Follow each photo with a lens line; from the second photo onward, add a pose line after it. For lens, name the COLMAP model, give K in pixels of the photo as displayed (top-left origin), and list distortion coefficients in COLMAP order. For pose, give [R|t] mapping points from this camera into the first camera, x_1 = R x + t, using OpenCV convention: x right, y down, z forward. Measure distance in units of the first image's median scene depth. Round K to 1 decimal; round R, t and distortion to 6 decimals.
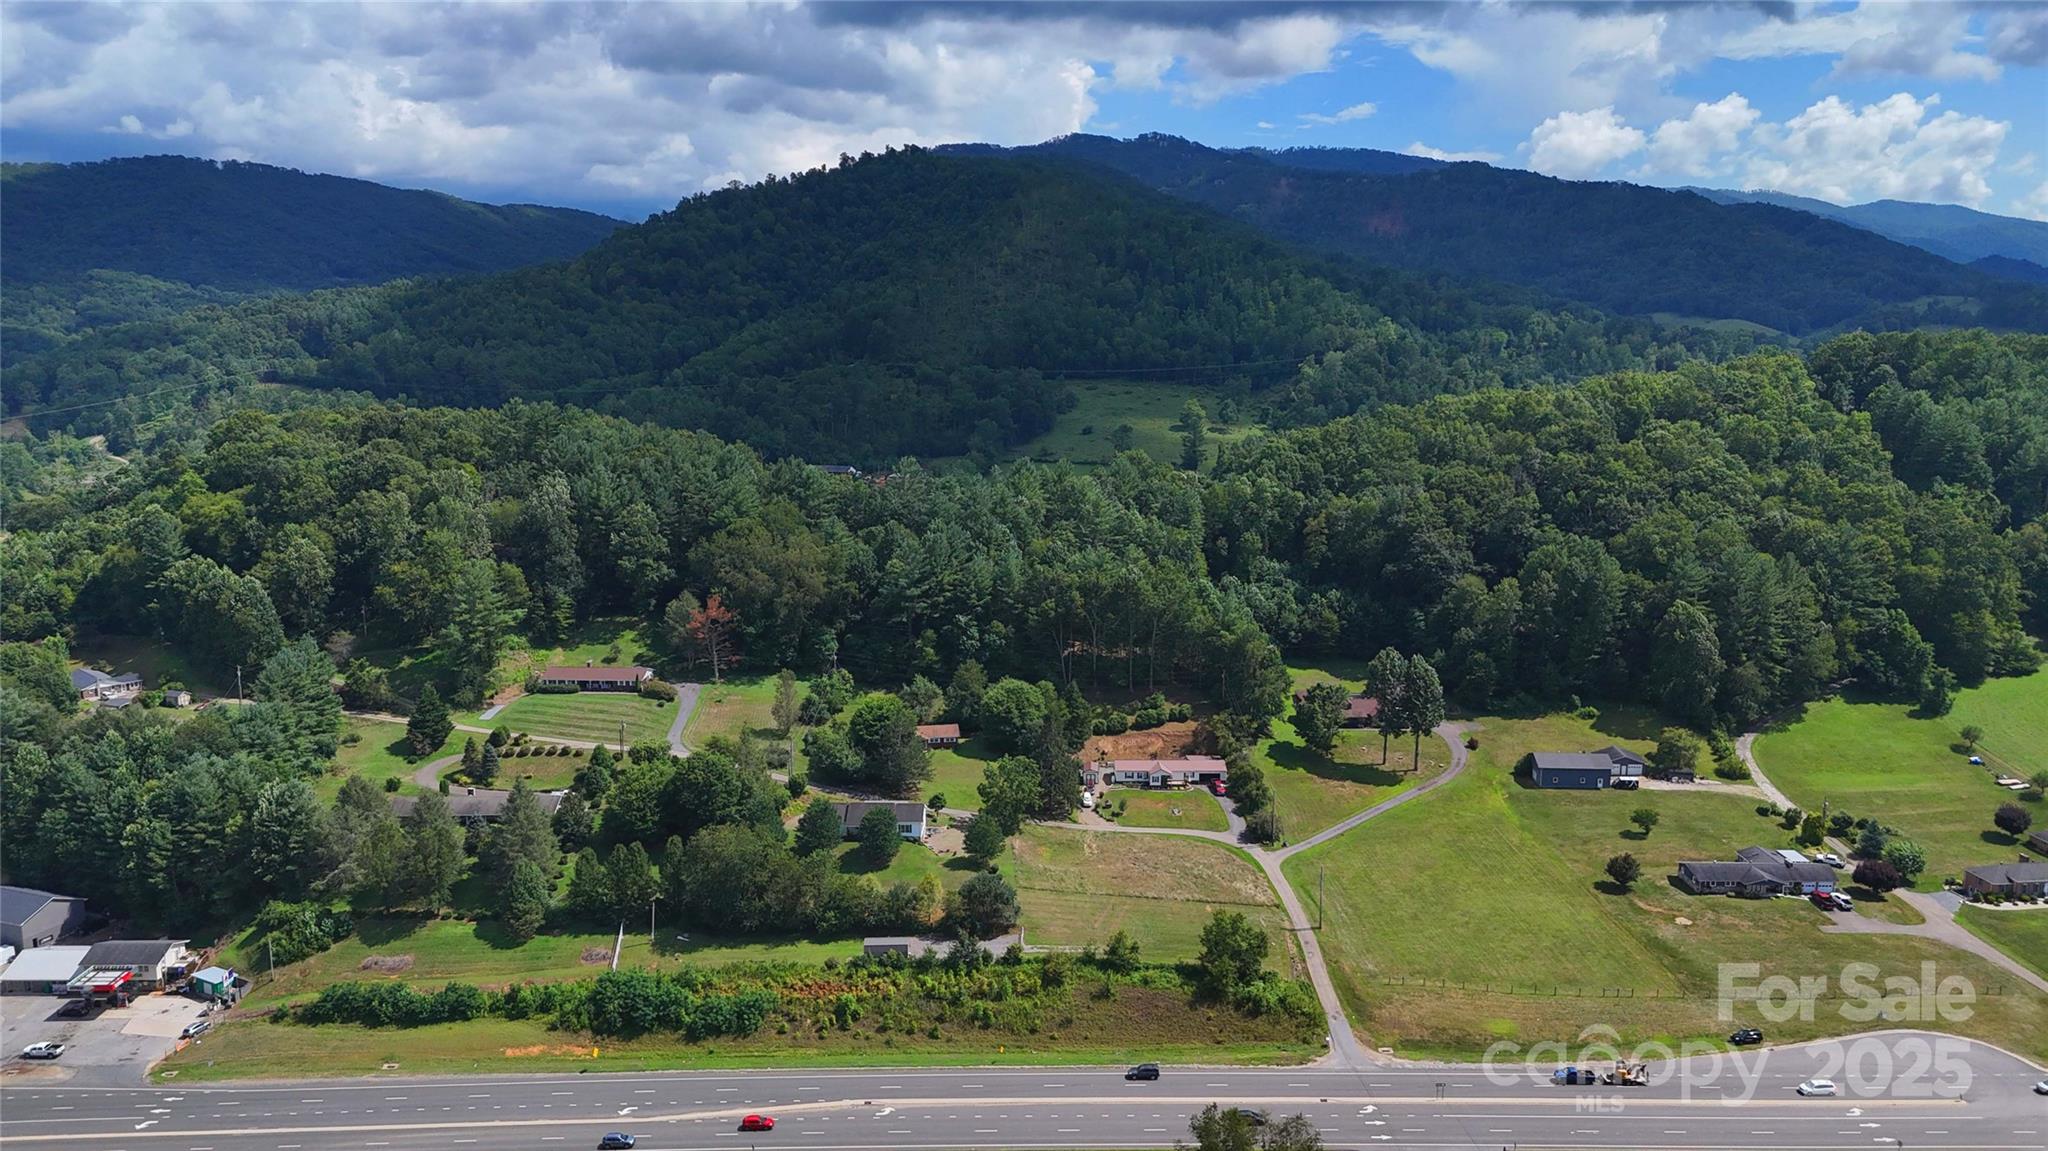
lens RADIAL K [[1487.2, 0, 1024.0], [0, 1487.2, 575.5], [0, 0, 1]] dist [0.128094, -0.225969]
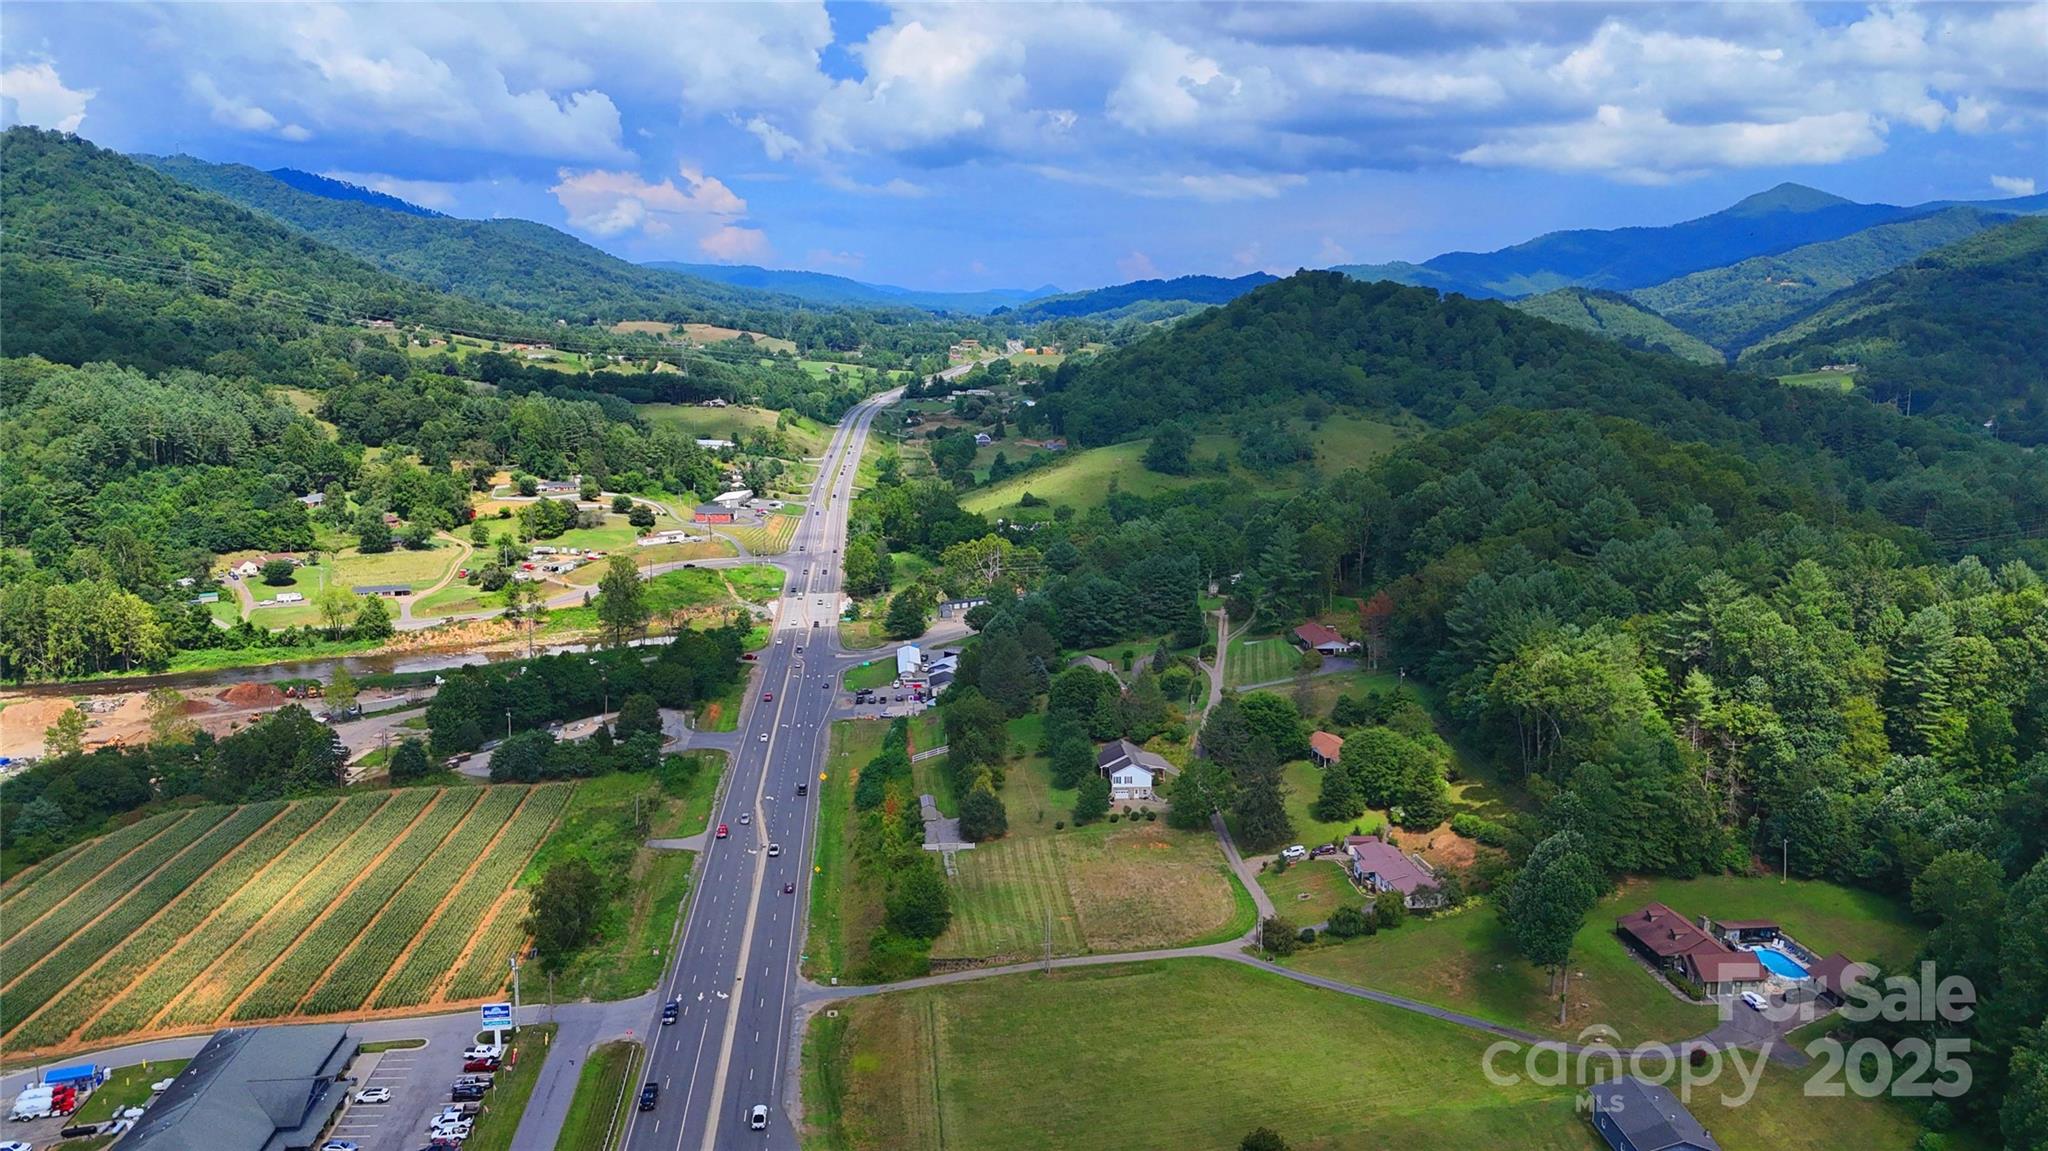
lens RADIAL K [[1494.1, 0, 1024.0], [0, 1494.1, 575.5], [0, 0, 1]] dist [0.073325, -0.077963]
pose [[0.097770, 0.172357, -0.980171, 0.909105], [-0.182683, 0.971262, 0.152568, -0.126885], [0.978299, 0.164144, 0.126447, 0.692268]]
